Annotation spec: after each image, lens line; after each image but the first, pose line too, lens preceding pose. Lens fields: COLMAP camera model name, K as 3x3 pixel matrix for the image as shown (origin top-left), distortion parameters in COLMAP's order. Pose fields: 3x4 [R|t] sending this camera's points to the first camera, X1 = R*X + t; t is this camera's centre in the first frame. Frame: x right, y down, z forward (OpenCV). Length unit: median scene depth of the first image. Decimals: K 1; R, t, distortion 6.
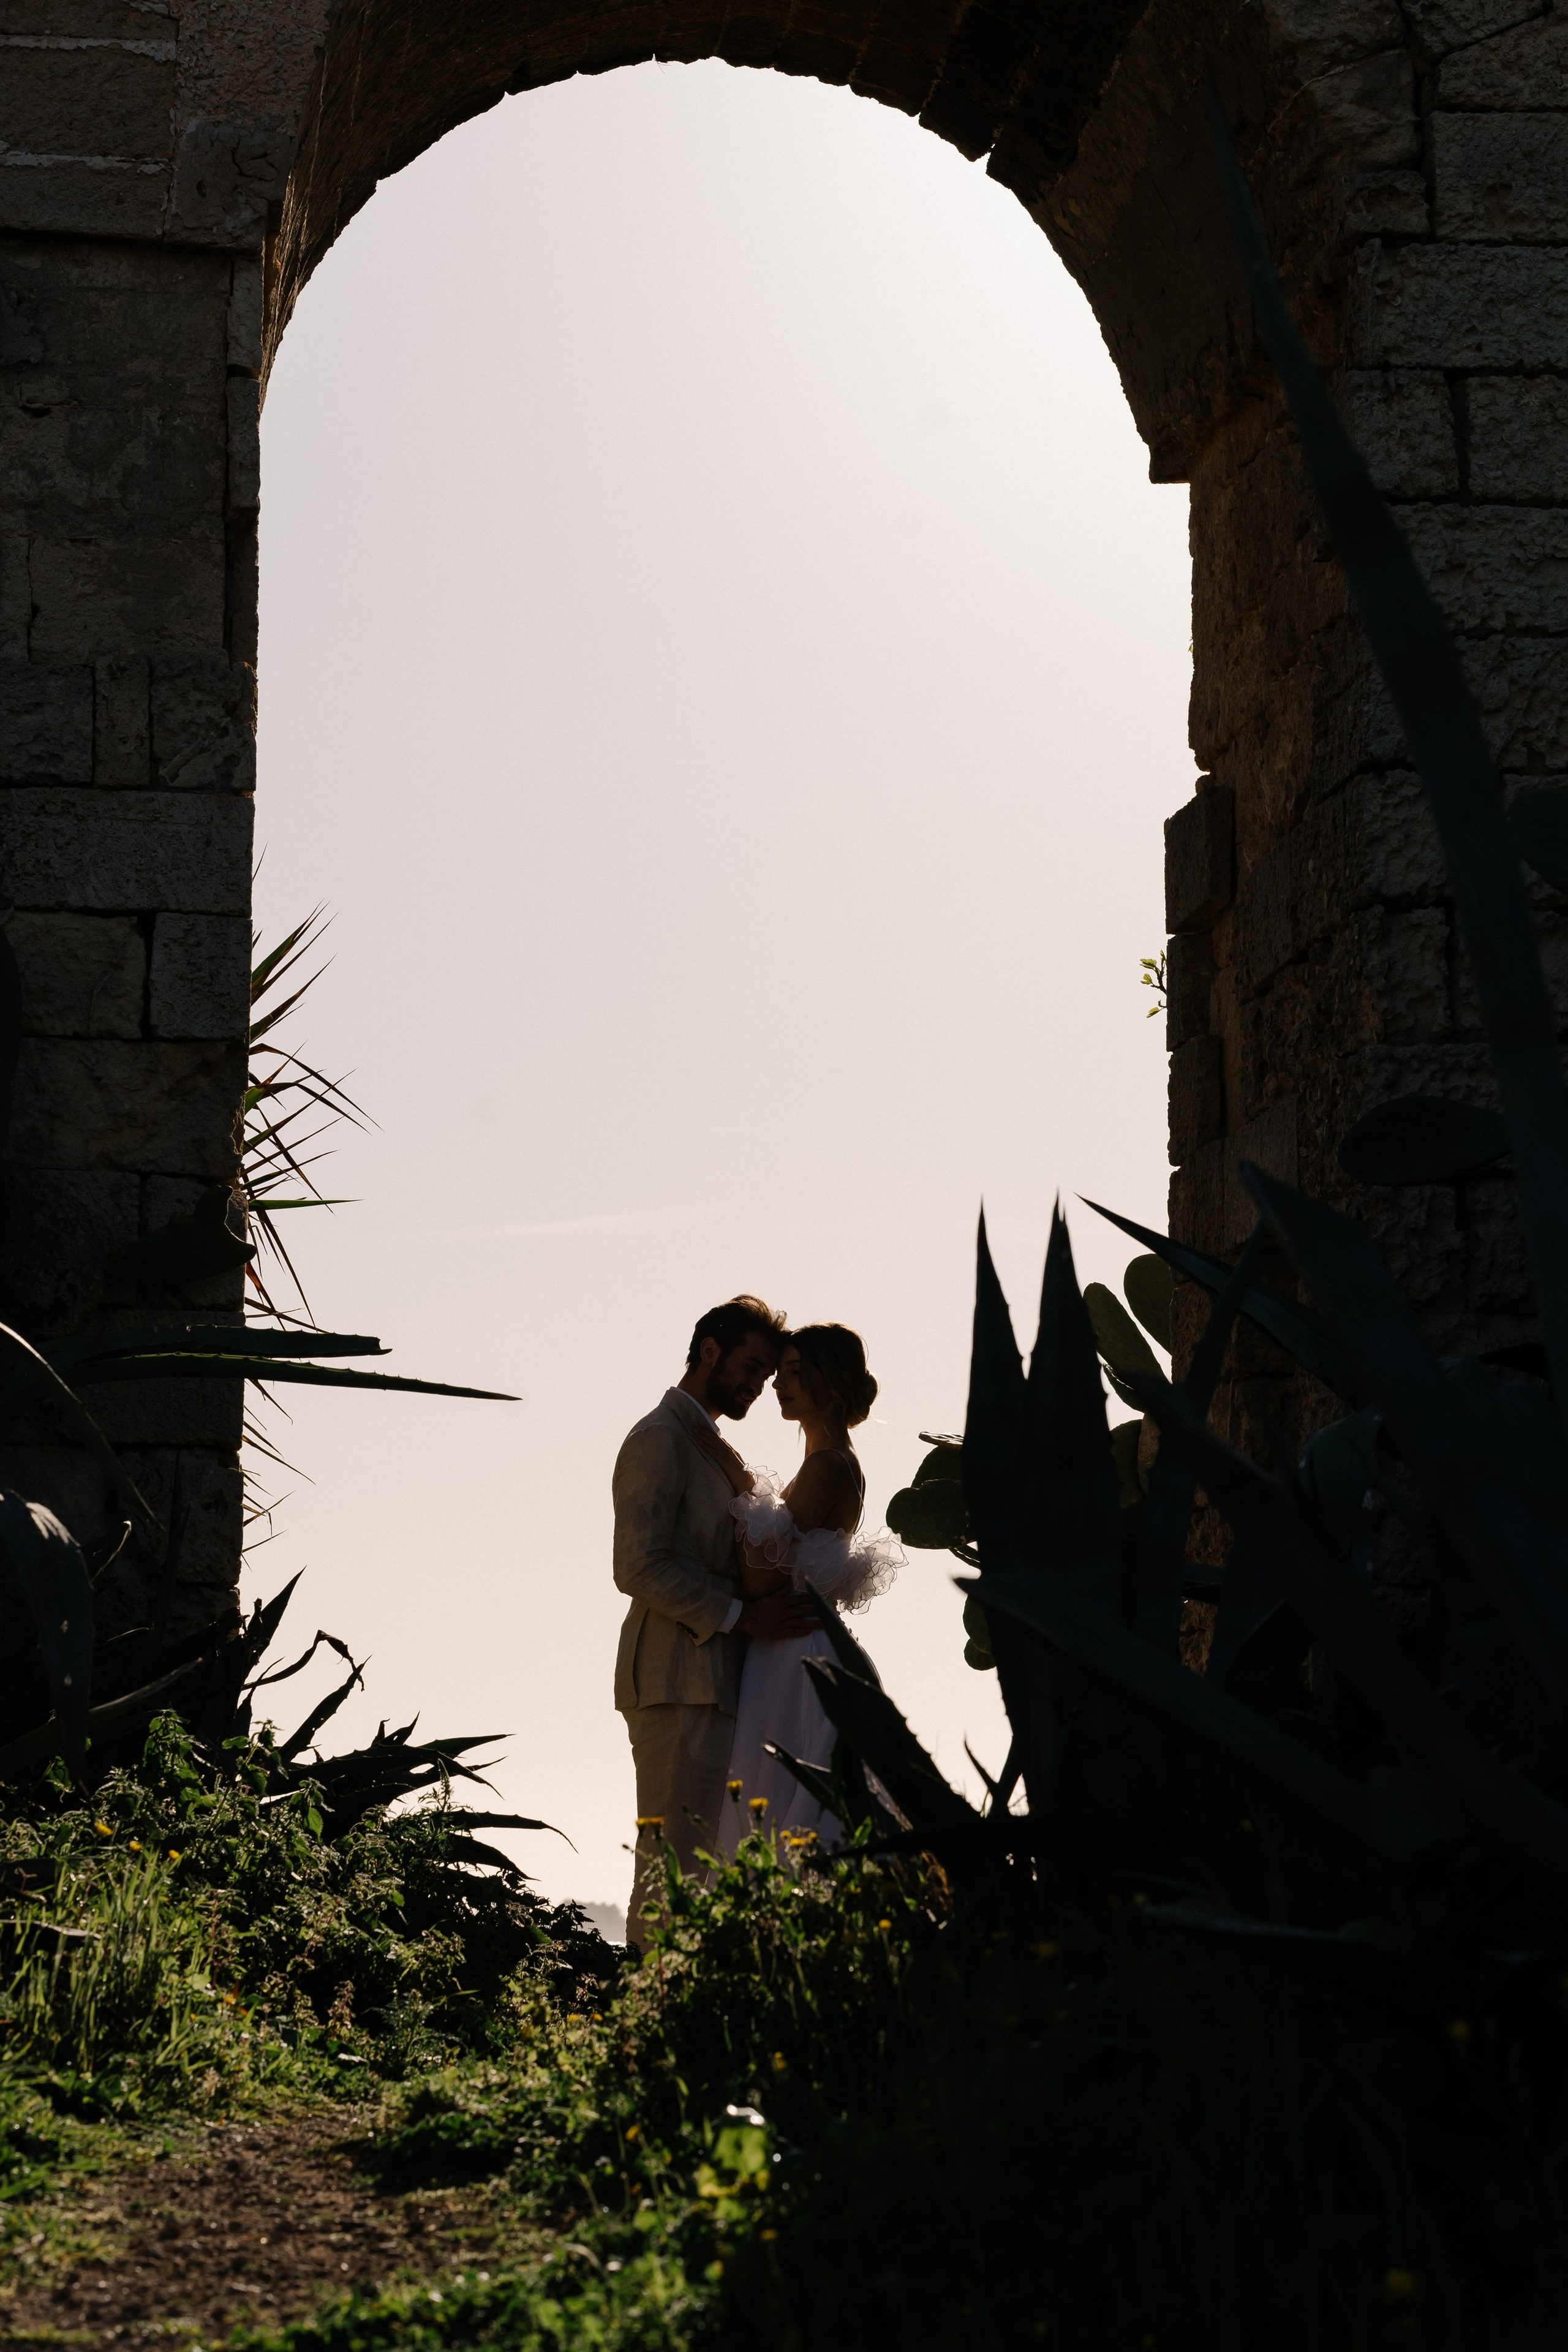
lens RADIAL K [[5723.9, 0, 859.9], [0, 5723.9, 1322.1], [0, 0, 1]] dist [-0.081113, 0.241326]
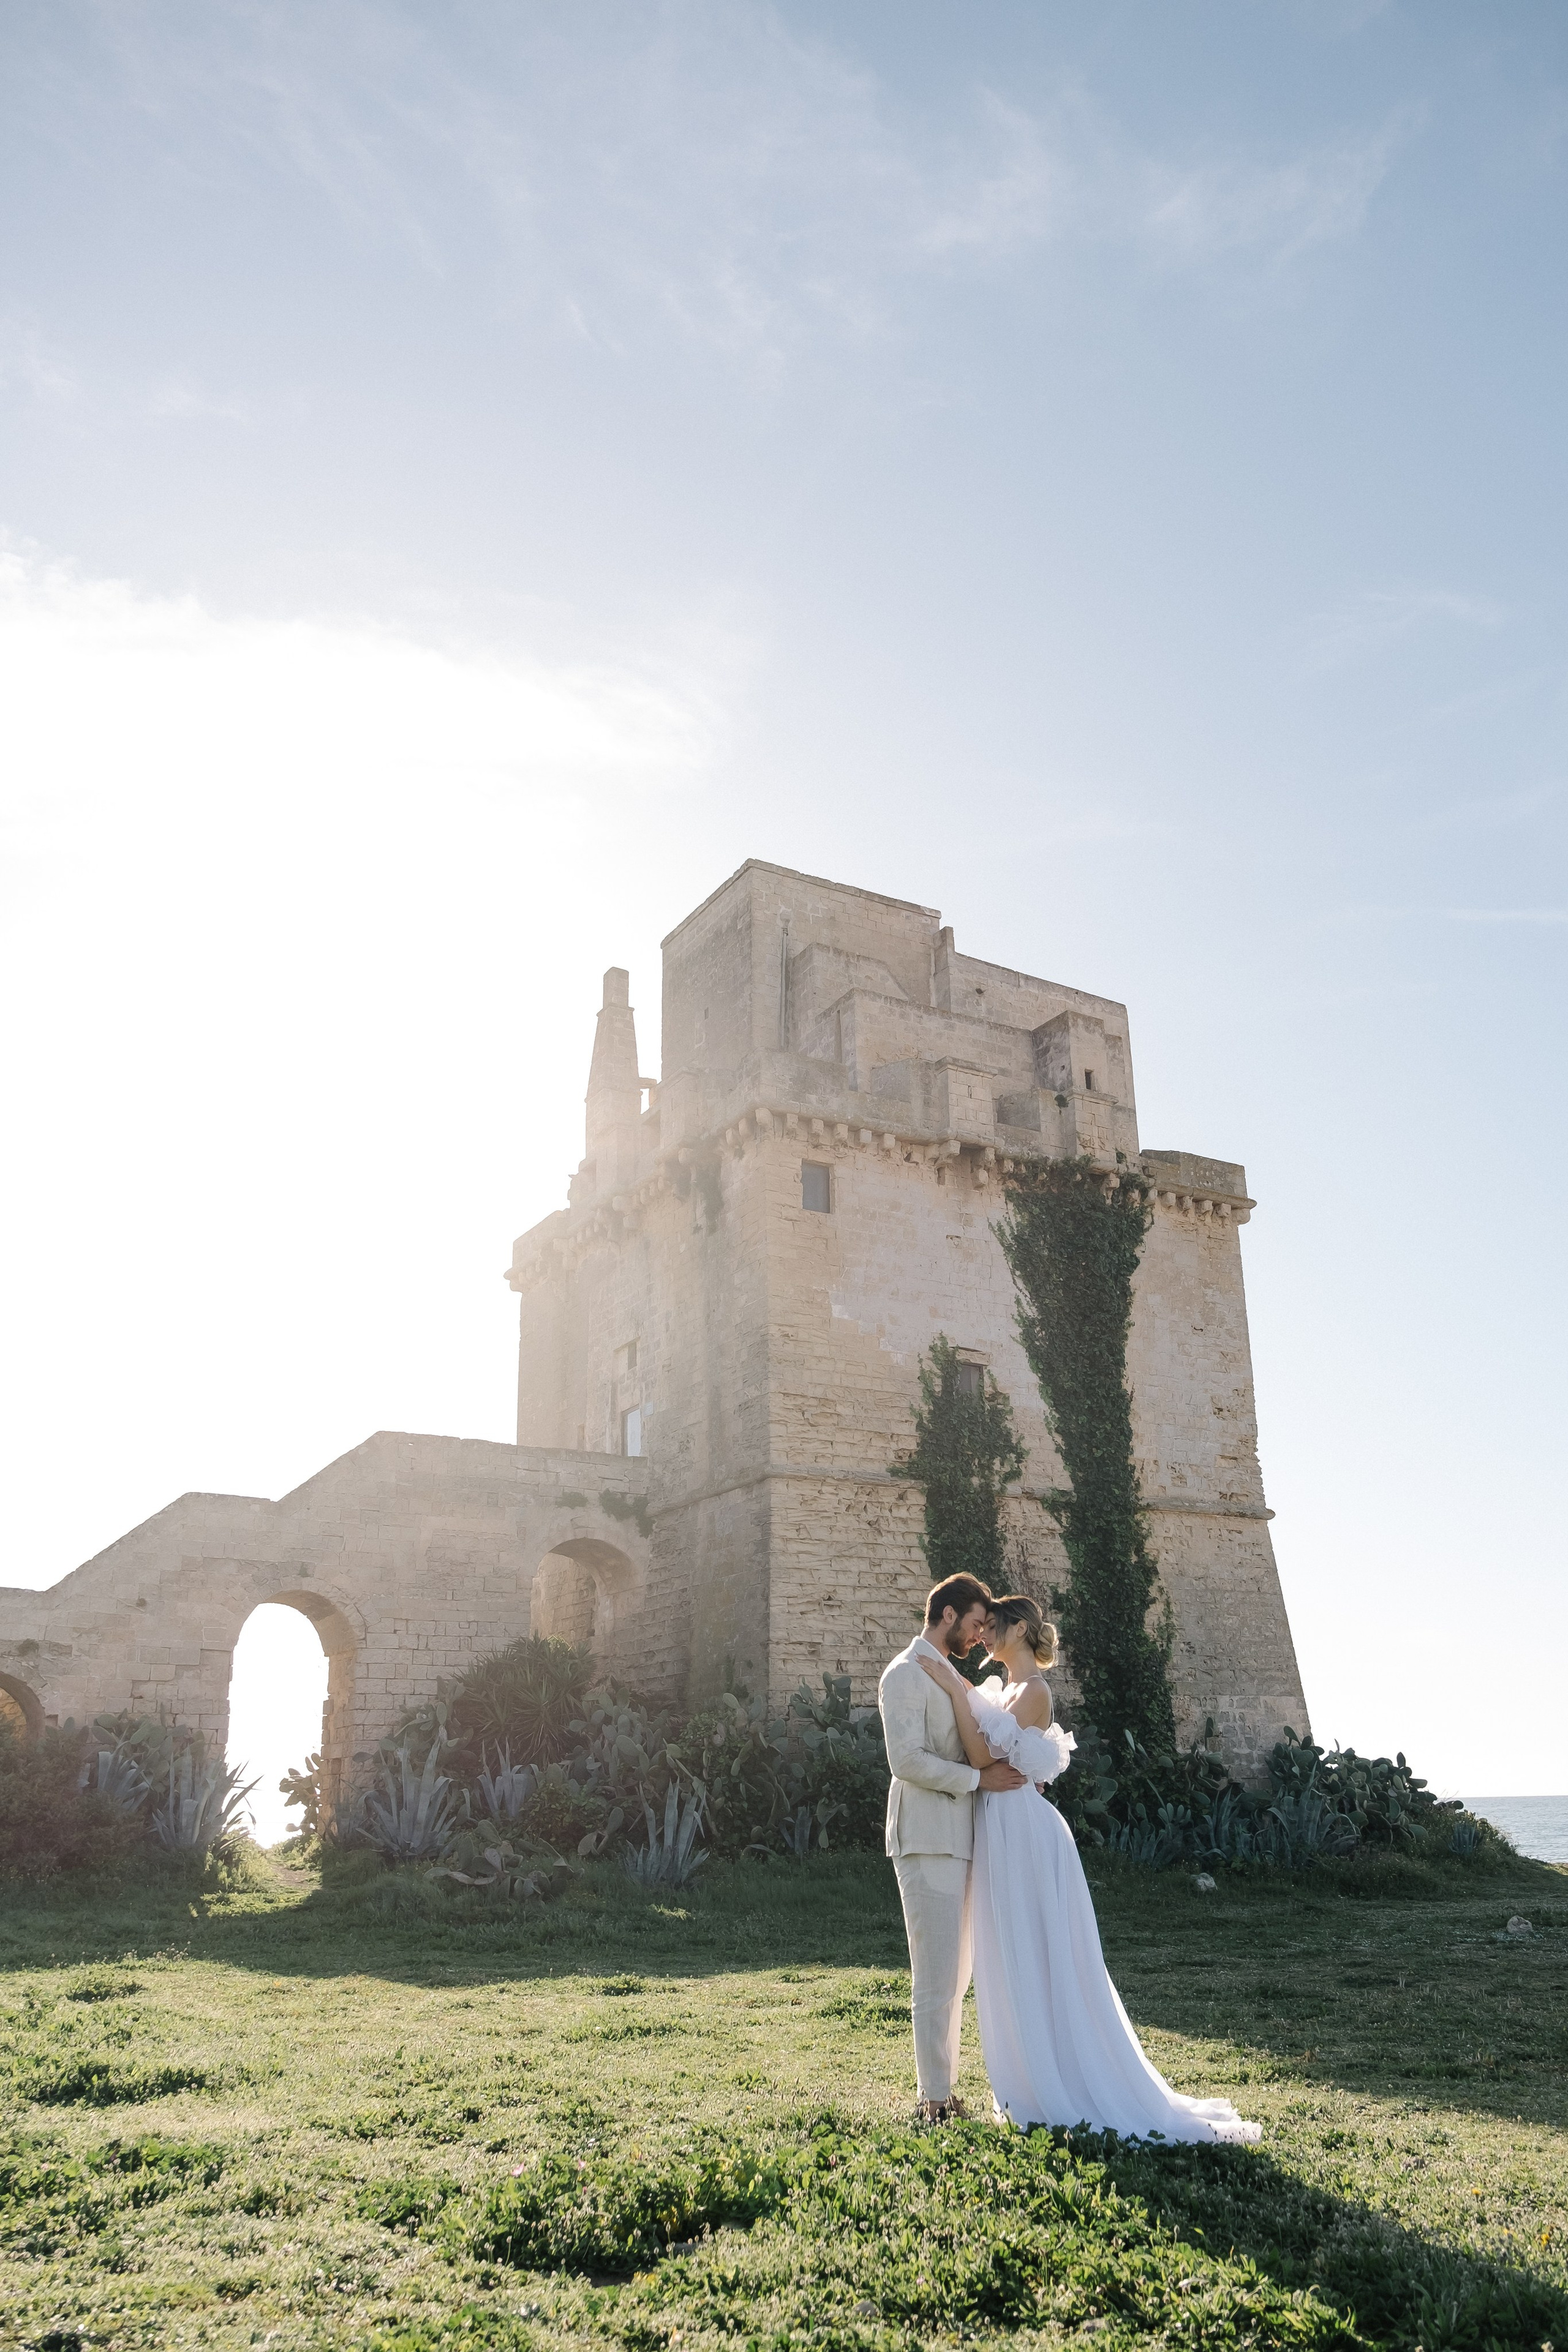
lens RADIAL K [[1752.8, 0, 770.8], [0, 1752.8, 1266.3], [0, 0, 1]] dist [0.012477, 0.001256]
pose [[0.931197, 0.091749, 0.352780, -0.341683], [-0.019754, 0.979085, -0.202490, -0.233590], [-0.363980, 0.181590, 0.913534, -1.898183]]
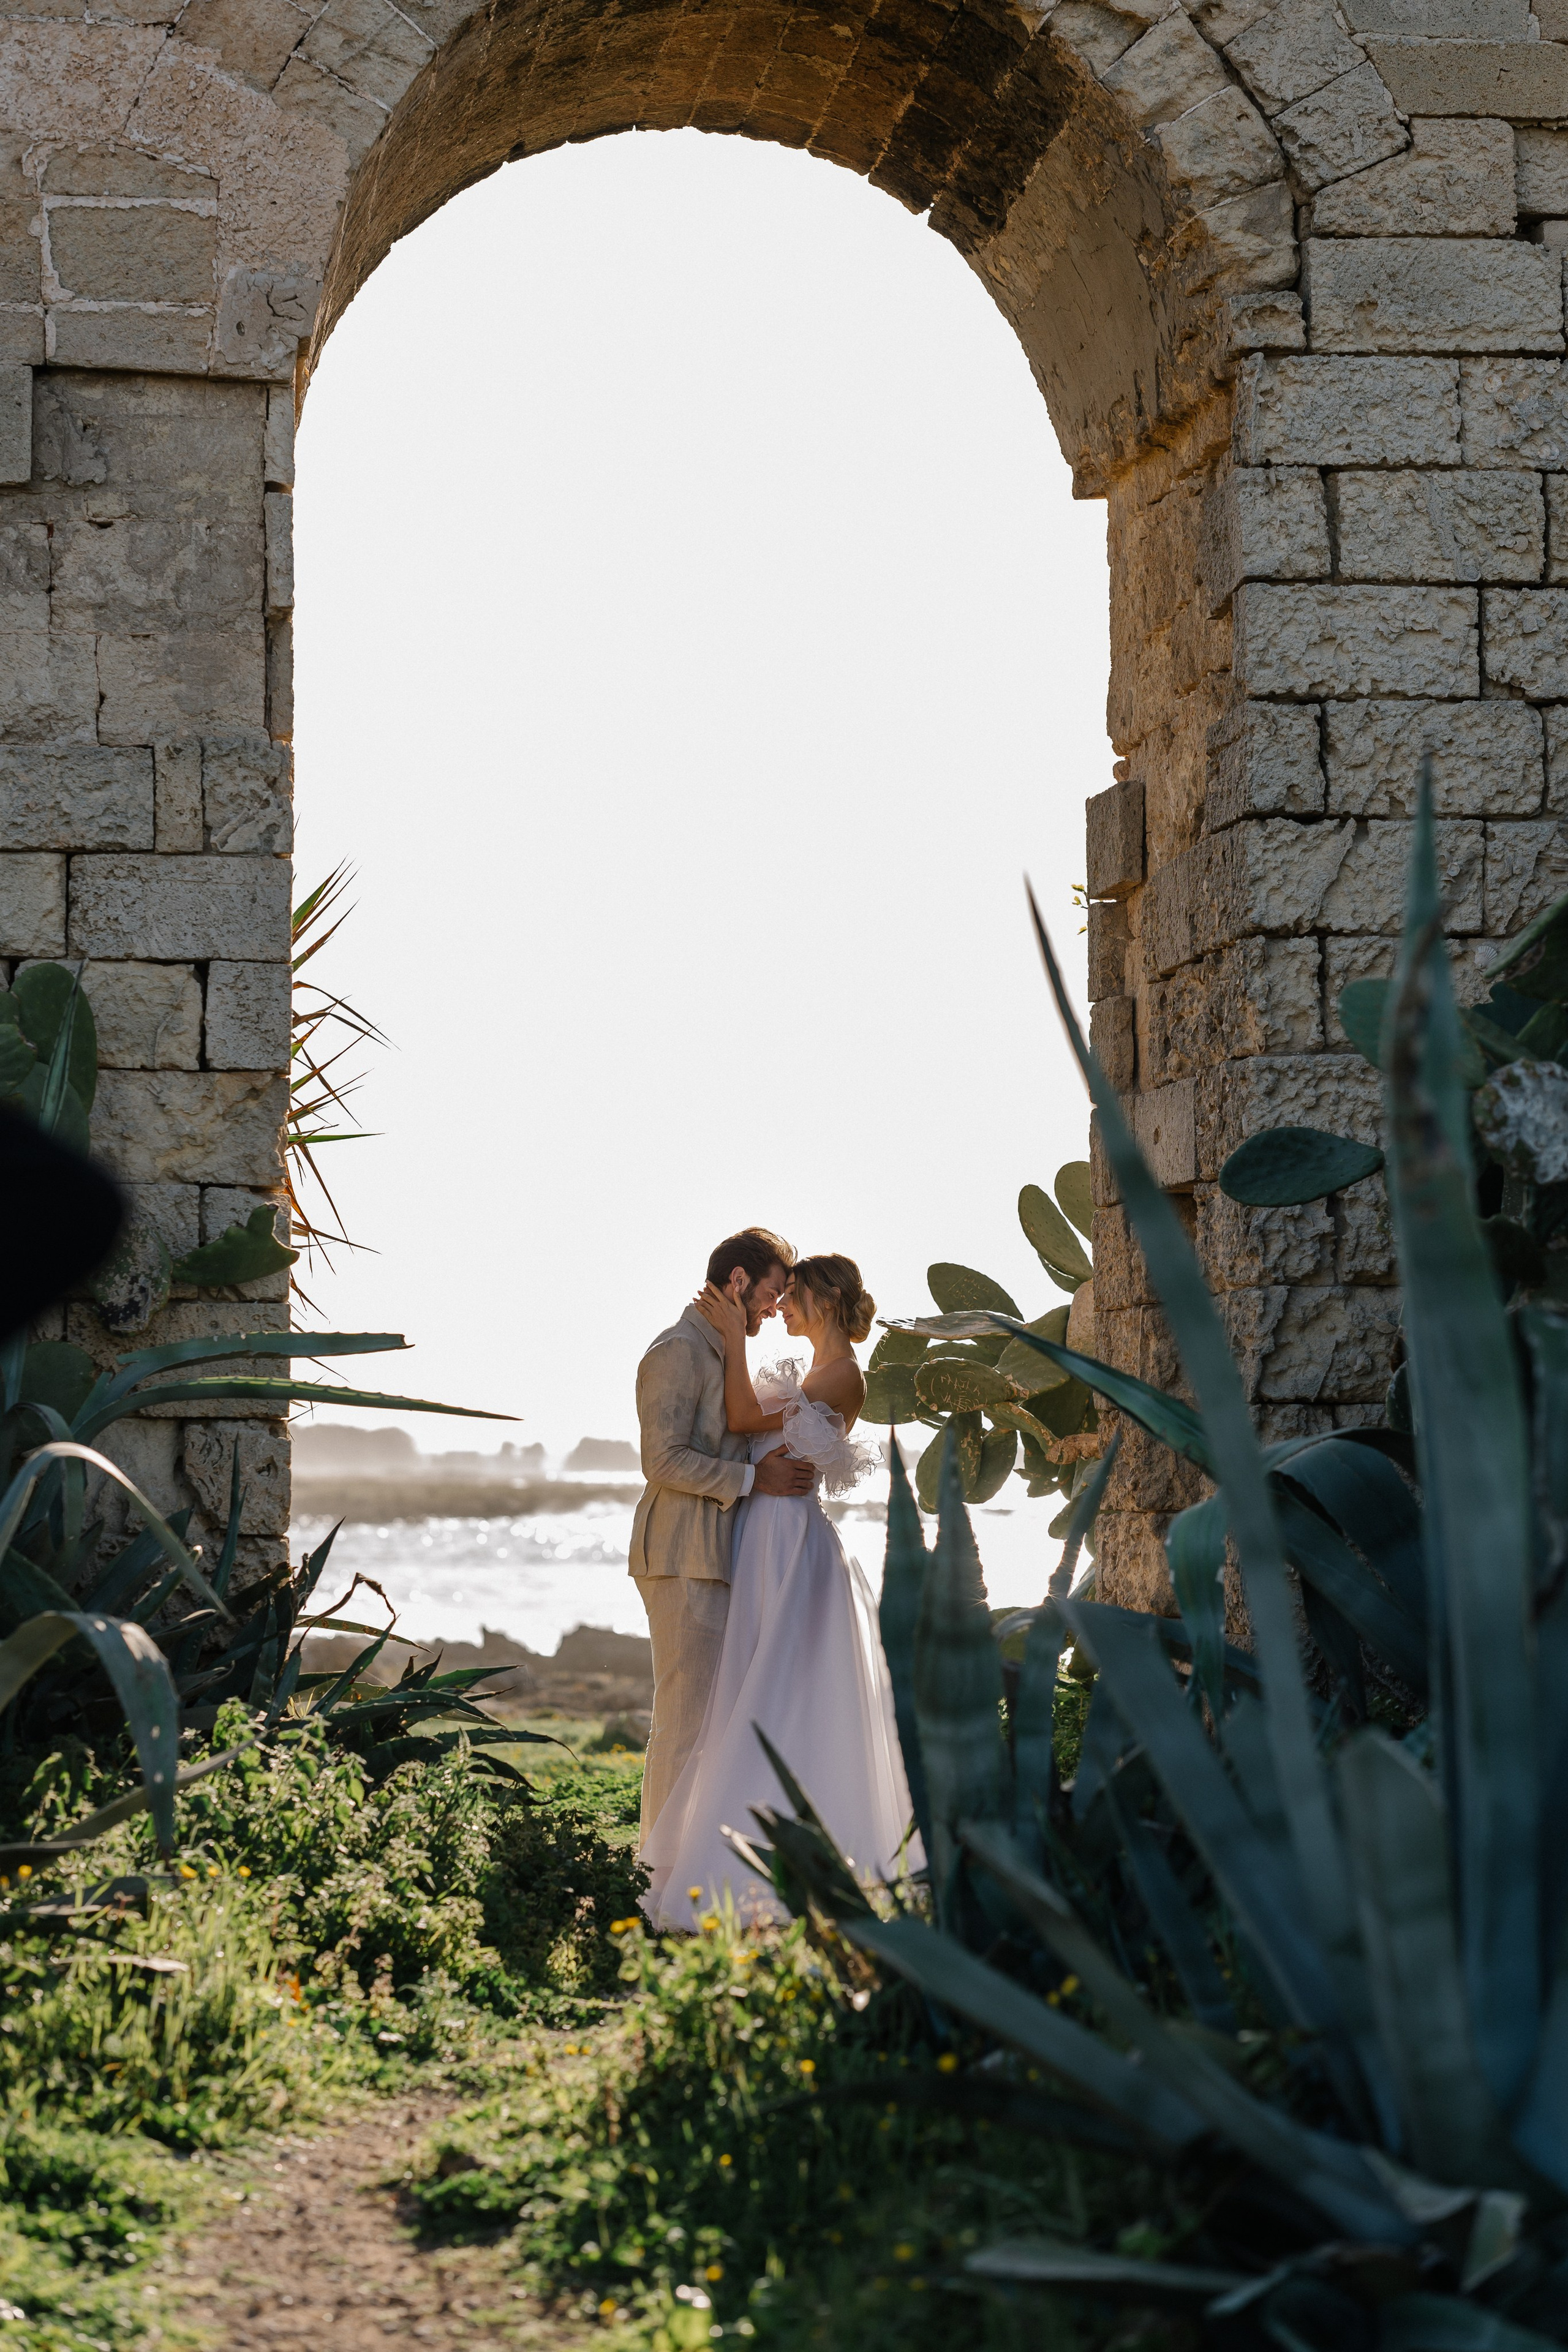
lens RADIAL K [[5462.6, 0, 787.9], [0, 5462.6, 1261.6], [0, 0, 1]] dist [-0.117566, 0.747116]
pose [[0.999896, -0.005155, -0.013462, 0.009312], [0.006088, 0.997514, 0.070211, -0.085233], [0.013066, -0.070285, 0.997441, -0.111133]]
